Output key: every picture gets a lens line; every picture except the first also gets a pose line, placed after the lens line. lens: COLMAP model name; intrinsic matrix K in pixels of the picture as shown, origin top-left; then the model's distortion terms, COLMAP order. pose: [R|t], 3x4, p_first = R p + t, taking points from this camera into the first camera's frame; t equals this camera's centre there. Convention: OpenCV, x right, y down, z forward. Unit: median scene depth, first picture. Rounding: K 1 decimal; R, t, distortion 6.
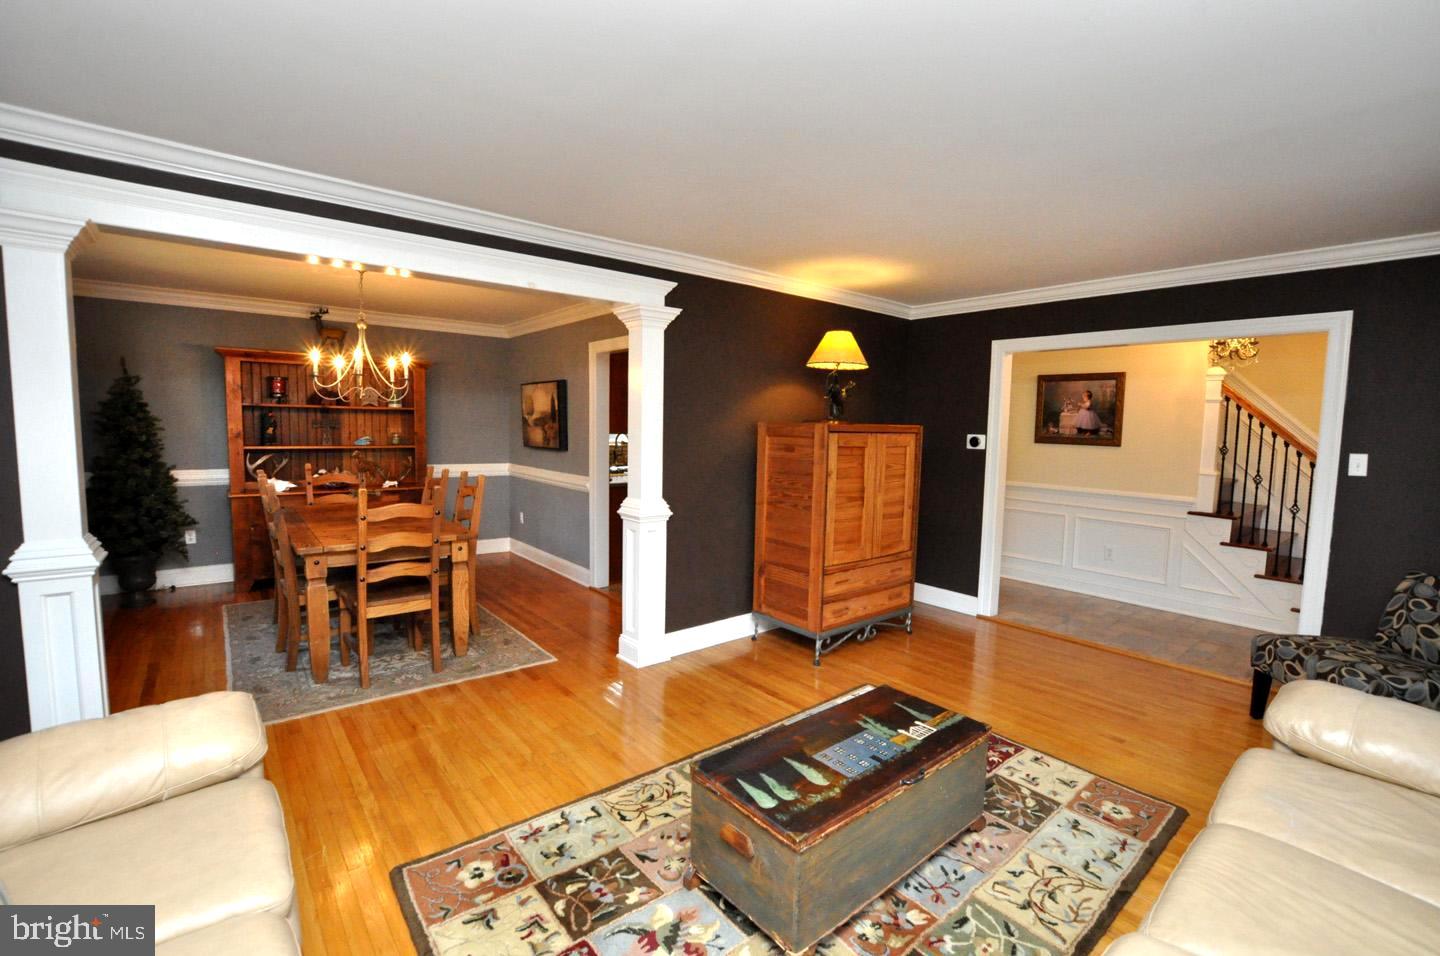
lens RADIAL K [[630.1, 0, 723.3], [0, 630.1, 478.8], [0, 0, 1]] dist [-0.033412, 0.003481]
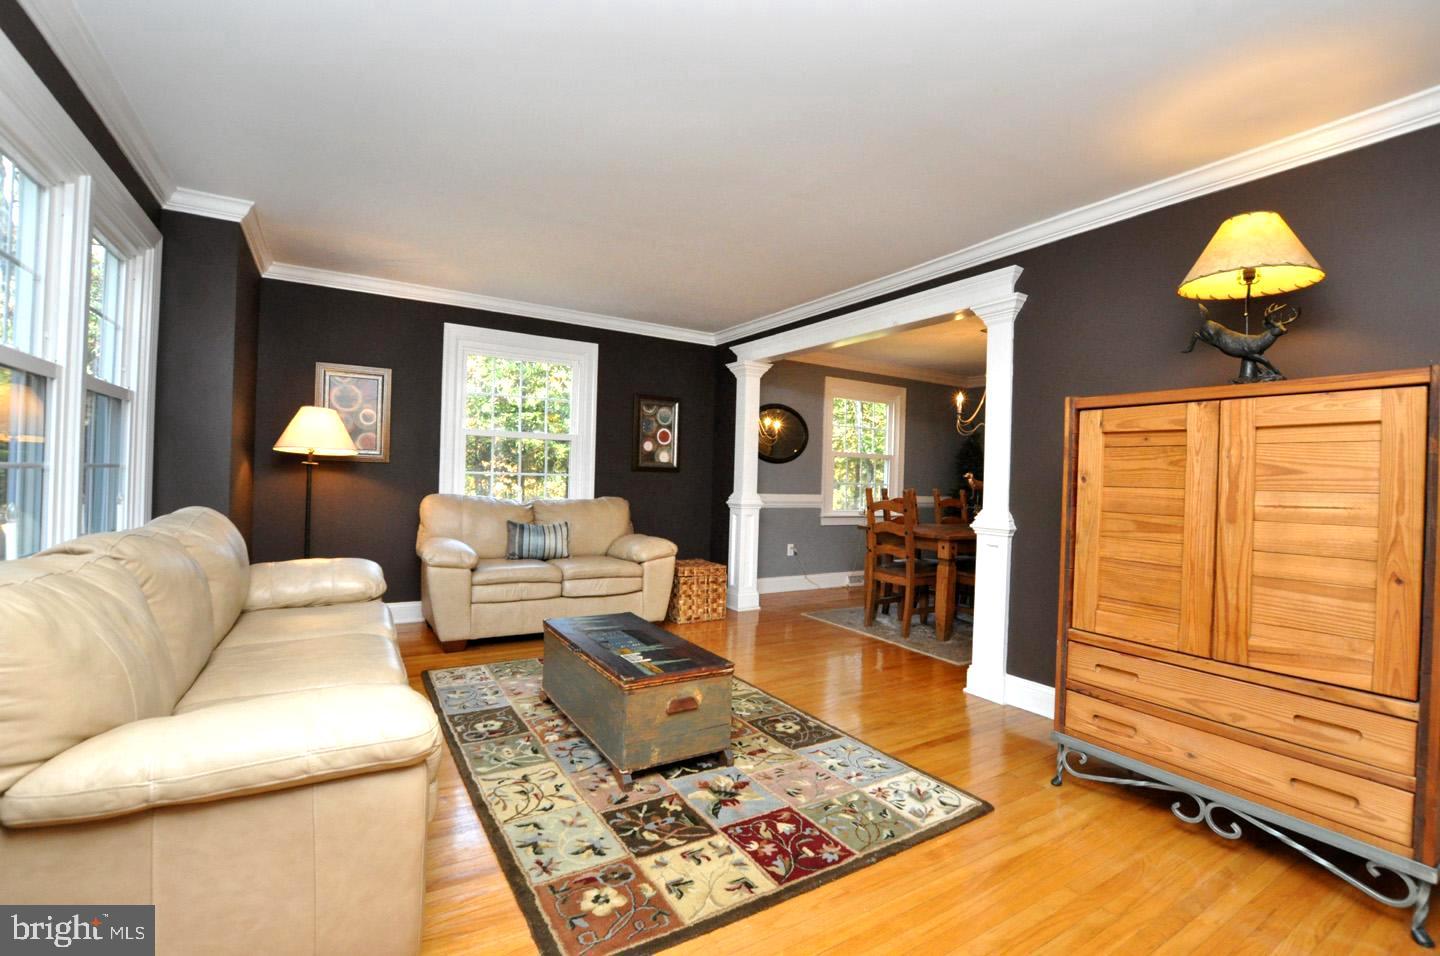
lens RADIAL K [[630.1, 0, 723.3], [0, 630.1, 478.8], [0, 0, 1]] dist [-0.033412, 0.003481]
pose [[-0.134278, -0.022887, -0.990679, 1.300232], [-0.120818, 0.992653, -0.006557, 0.064625], [0.983551, 0.118812, -0.136057, 1.162966]]
